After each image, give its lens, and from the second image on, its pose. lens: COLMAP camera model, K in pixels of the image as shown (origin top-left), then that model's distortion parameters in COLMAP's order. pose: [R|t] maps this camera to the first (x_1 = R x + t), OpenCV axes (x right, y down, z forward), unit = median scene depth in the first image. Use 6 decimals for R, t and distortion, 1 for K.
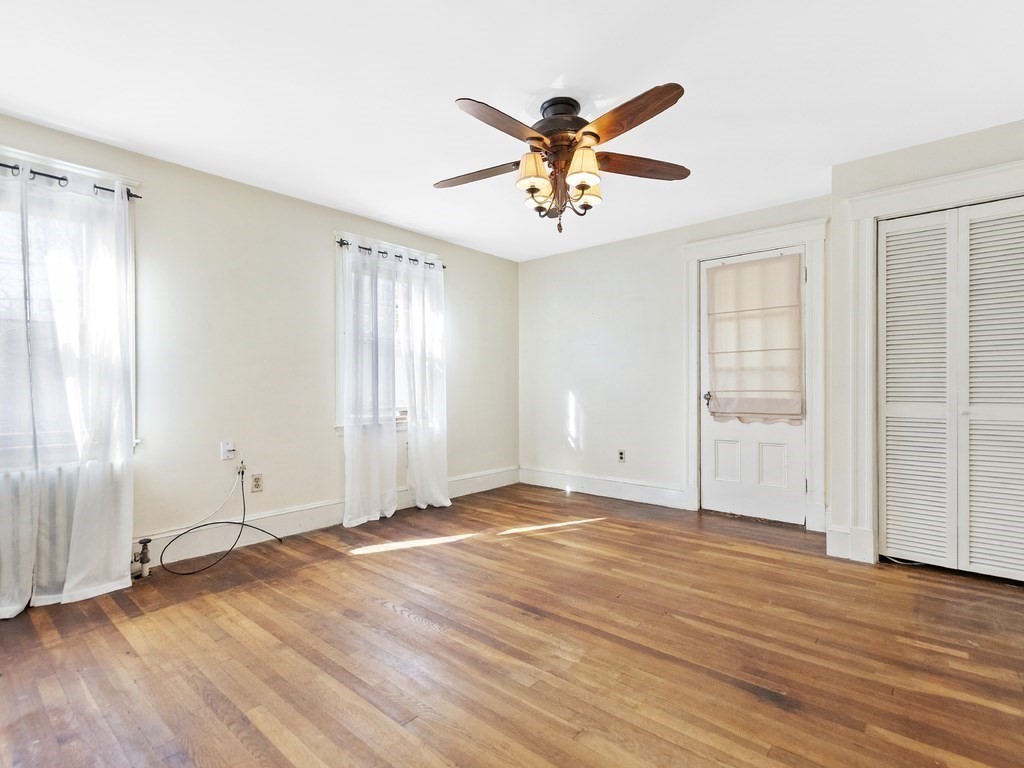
lens RADIAL K [[507.2, 0, 509.1], [0, 507.2, 394.5], [0, 0, 1]] dist [0.005986, -0.000784]
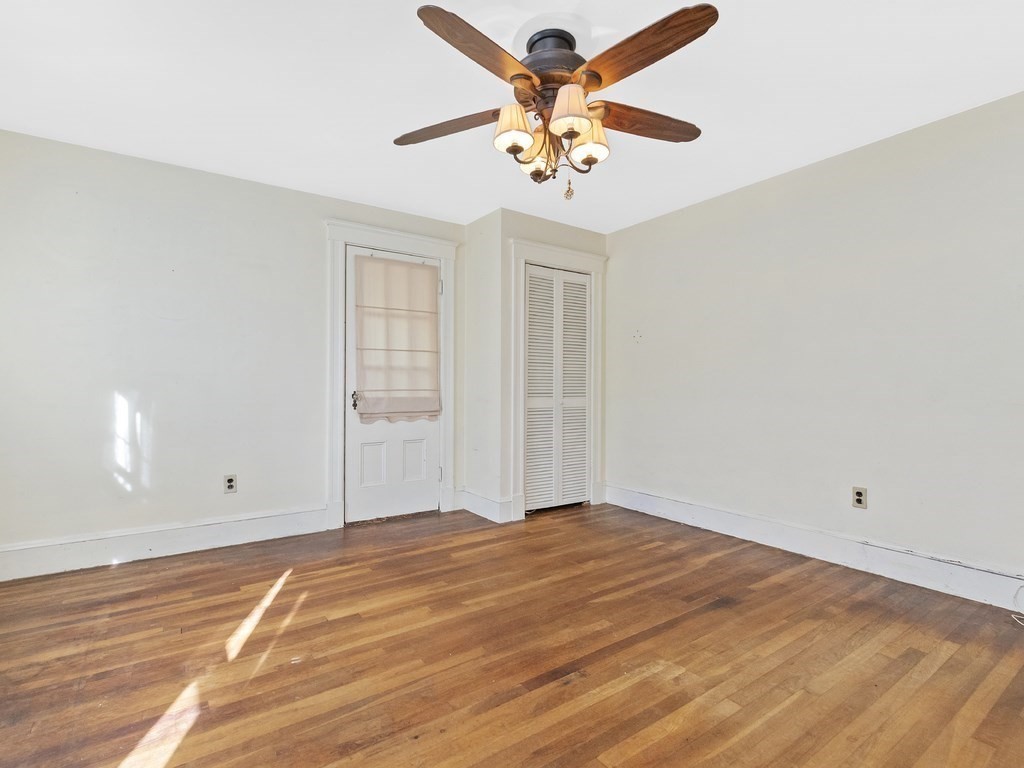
lens RADIAL K [[507.2, 0, 509.1], [0, 507.2, 394.5], [0, 0, 1]] dist [0.005986, -0.000784]
pose [[0.234372, -0.013015, 0.972060, -0.472958], [0.012488, 0.999868, 0.010376, -0.006595], [-0.972067, 0.009708, 0.234504, 0.585481]]
